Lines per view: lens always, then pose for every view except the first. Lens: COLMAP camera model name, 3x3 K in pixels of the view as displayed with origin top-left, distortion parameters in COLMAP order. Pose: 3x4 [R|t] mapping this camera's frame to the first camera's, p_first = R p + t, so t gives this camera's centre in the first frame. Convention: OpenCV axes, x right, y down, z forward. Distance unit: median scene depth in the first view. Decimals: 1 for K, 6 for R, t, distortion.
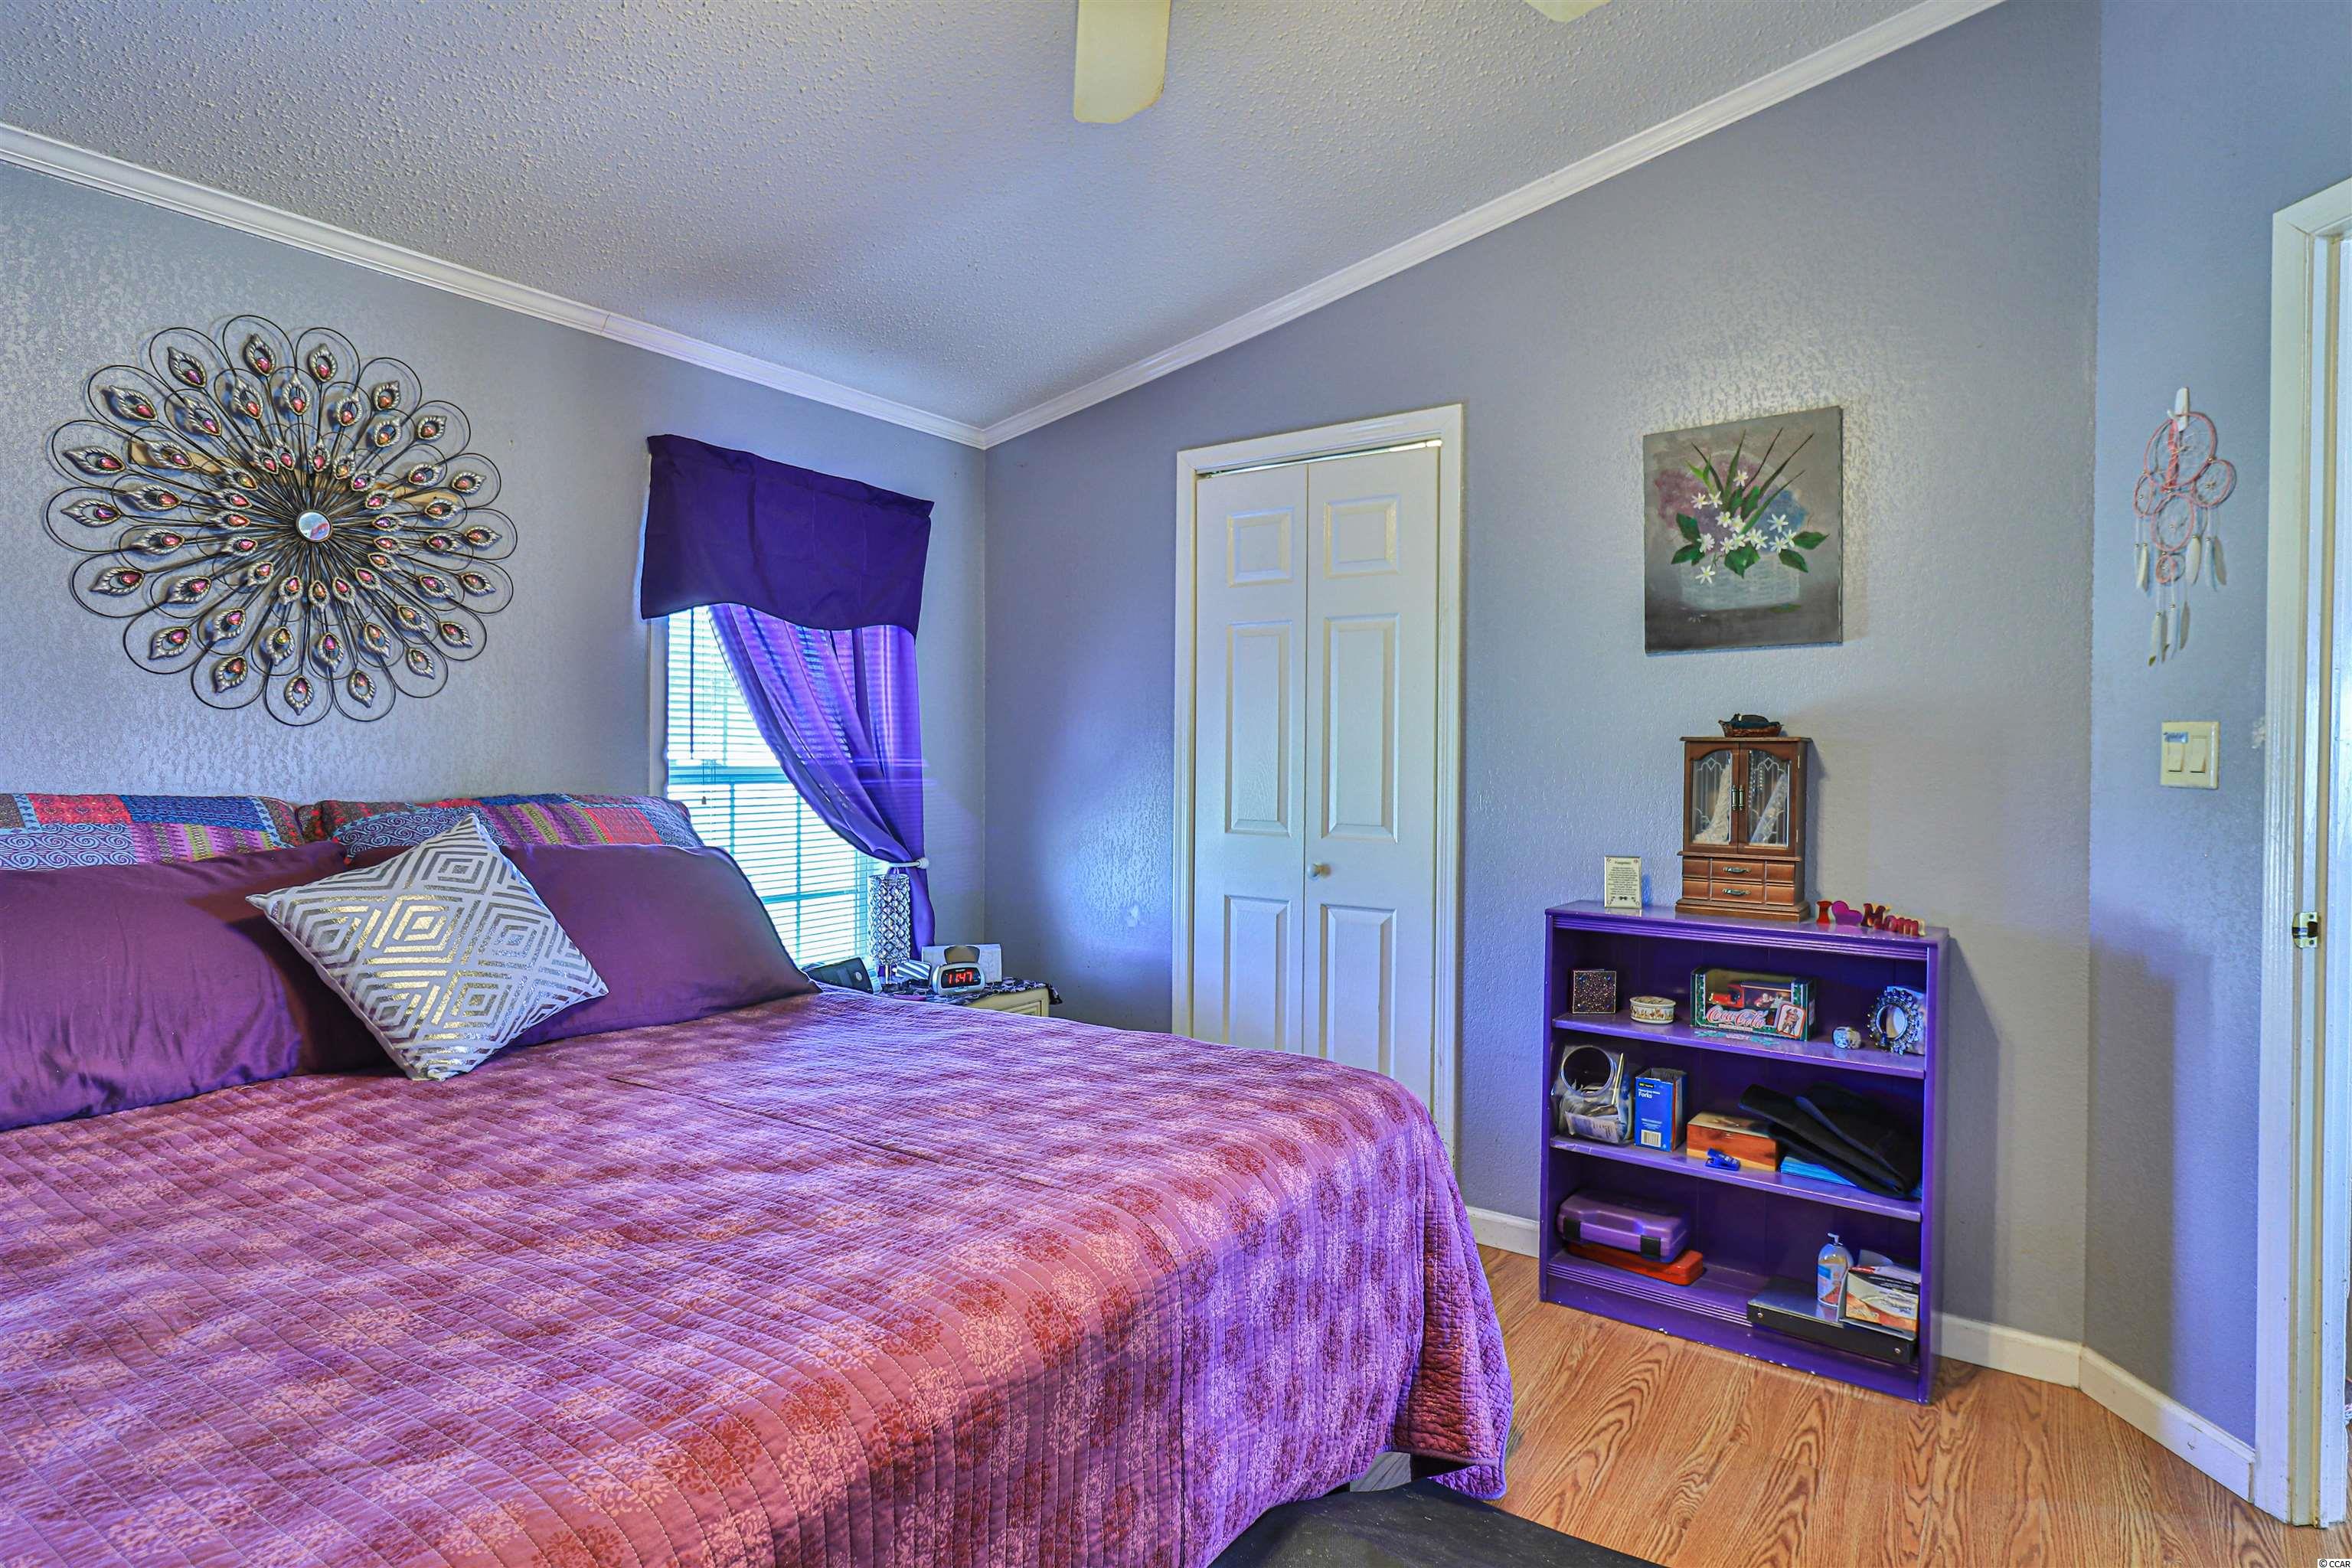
lens RADIAL K [[1233.2, 0, 1176.4], [0, 1233.2, 769.5], [0, 0, 1]] dist [0.024965, -0.000217]
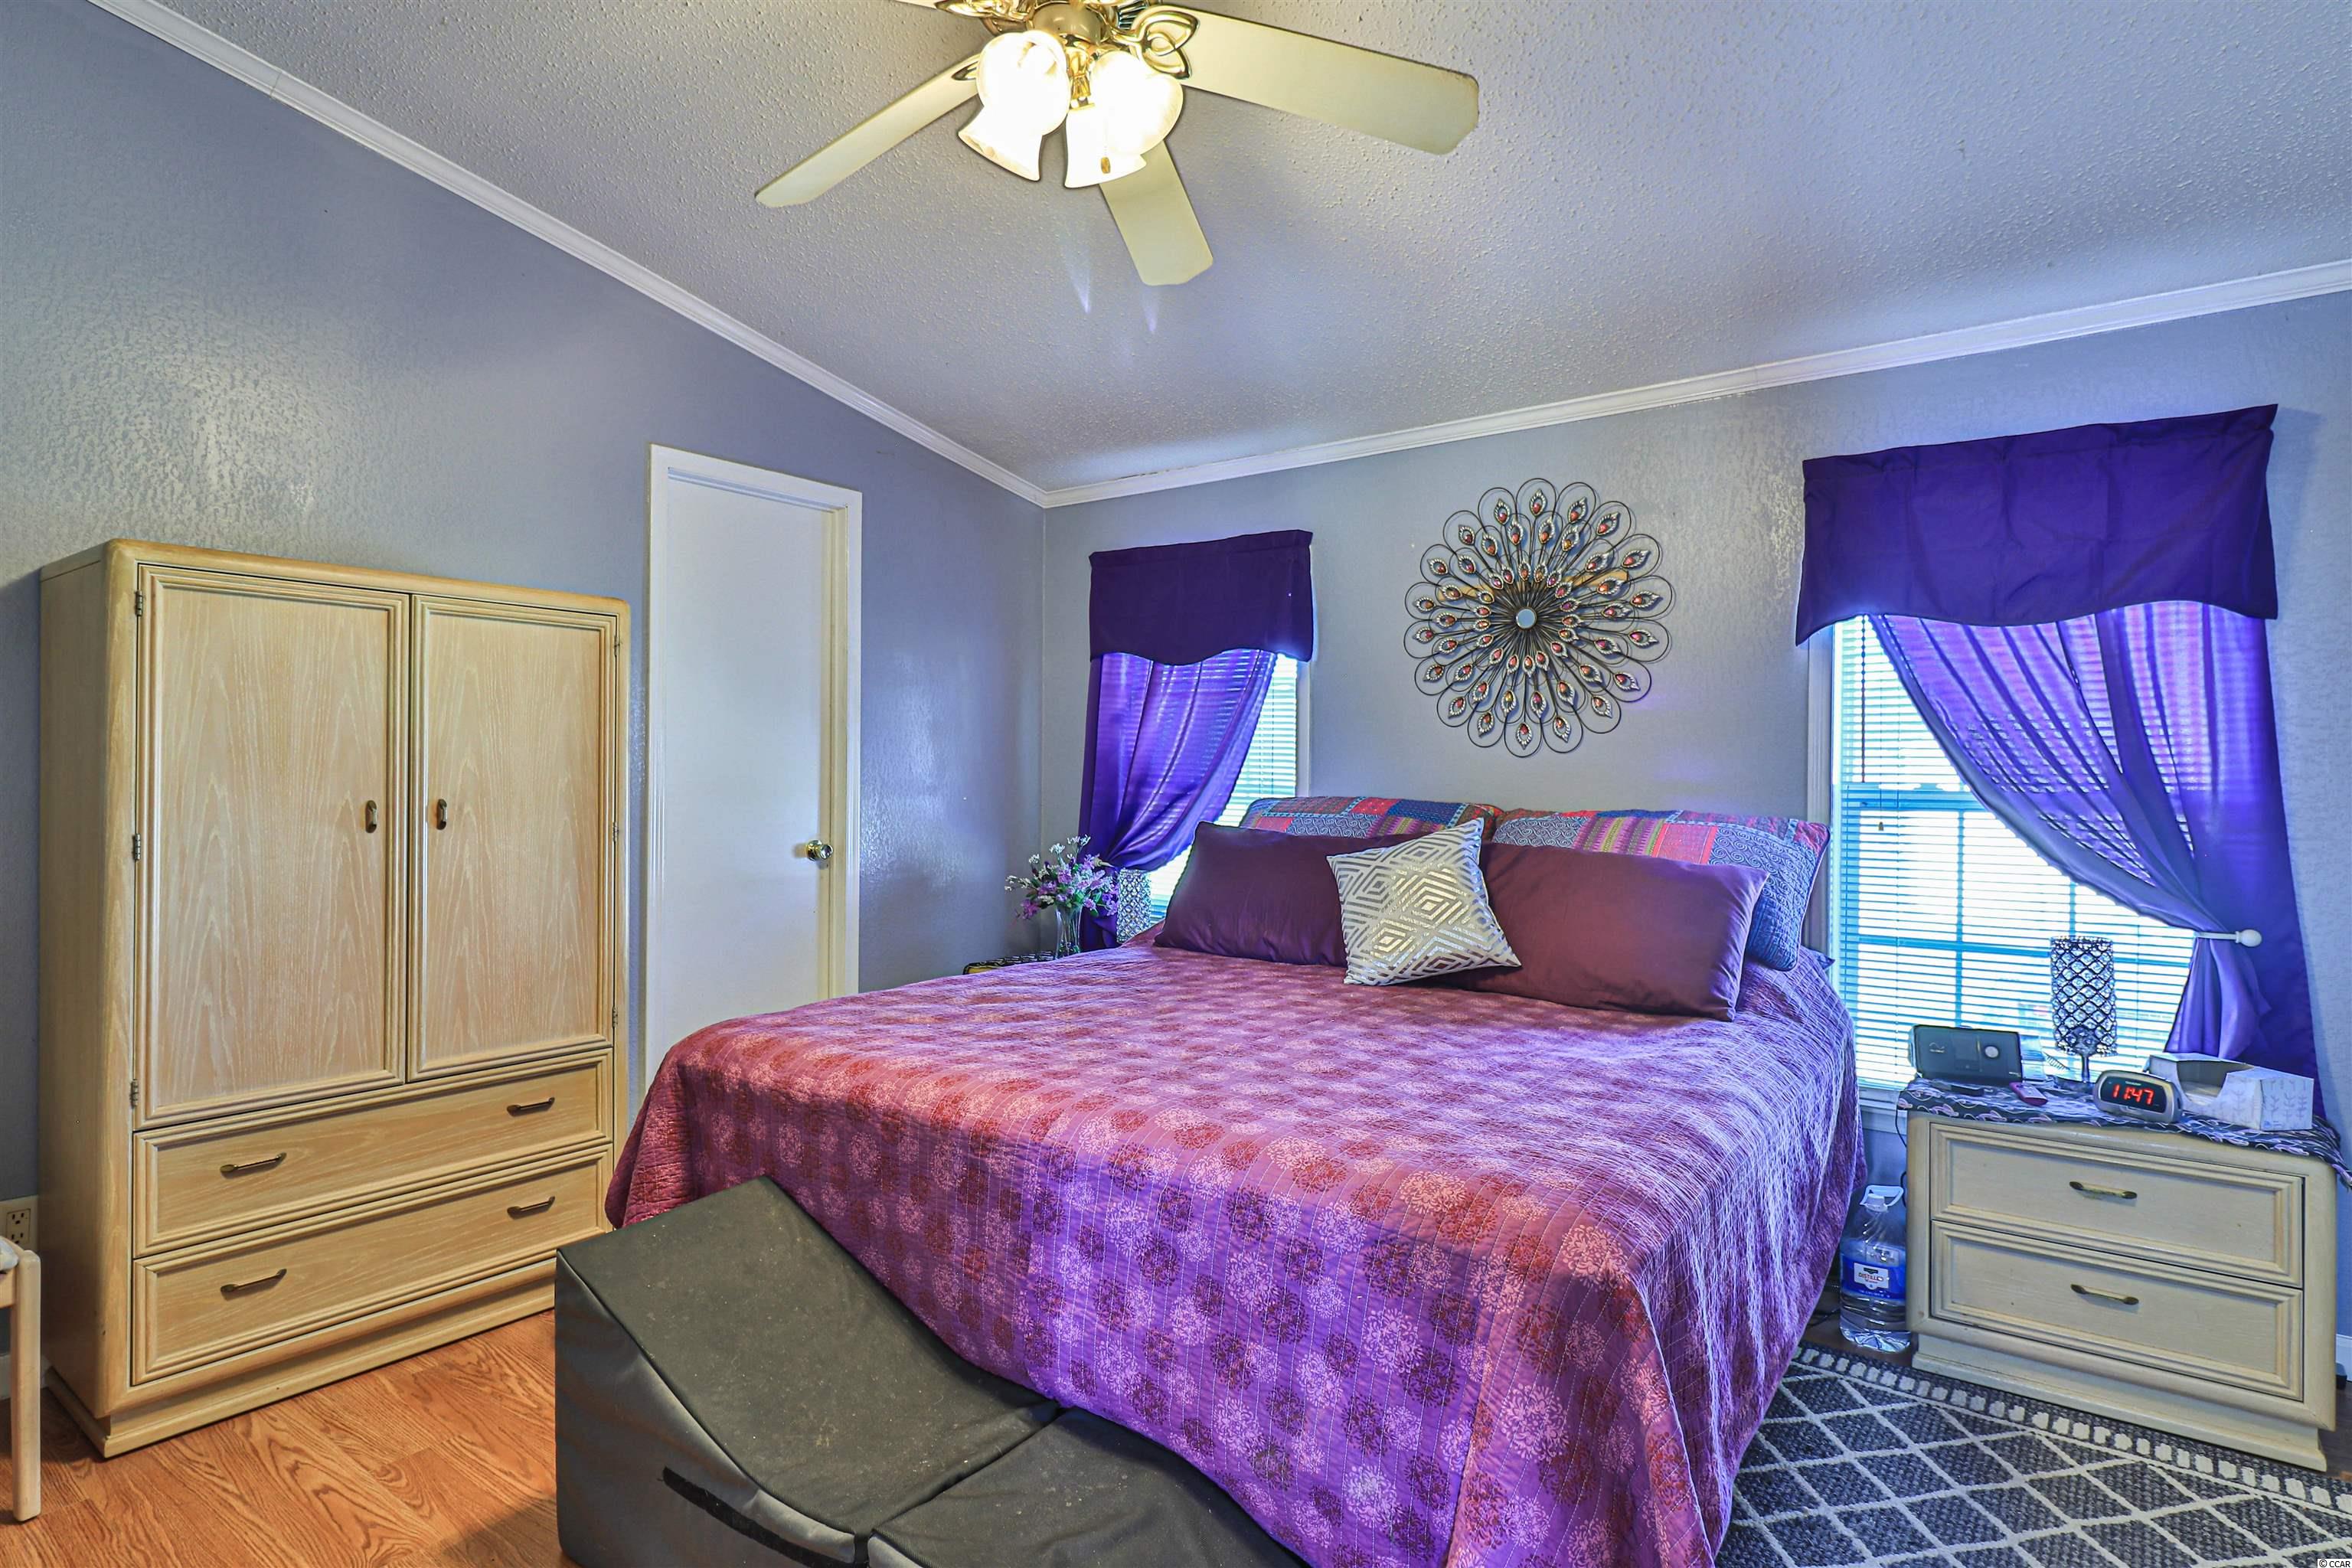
lens RADIAL K [[1233.2, 0, 1176.4], [0, 1233.2, 769.5], [0, 0, 1]] dist [0.024965, -0.000217]
pose [[-0.035950, -0.010292, -0.999301, 0.774443], [-0.019716, 0.999760, -0.009588, 0.001066], [0.999159, 0.019357, -0.036145, 0.677564]]
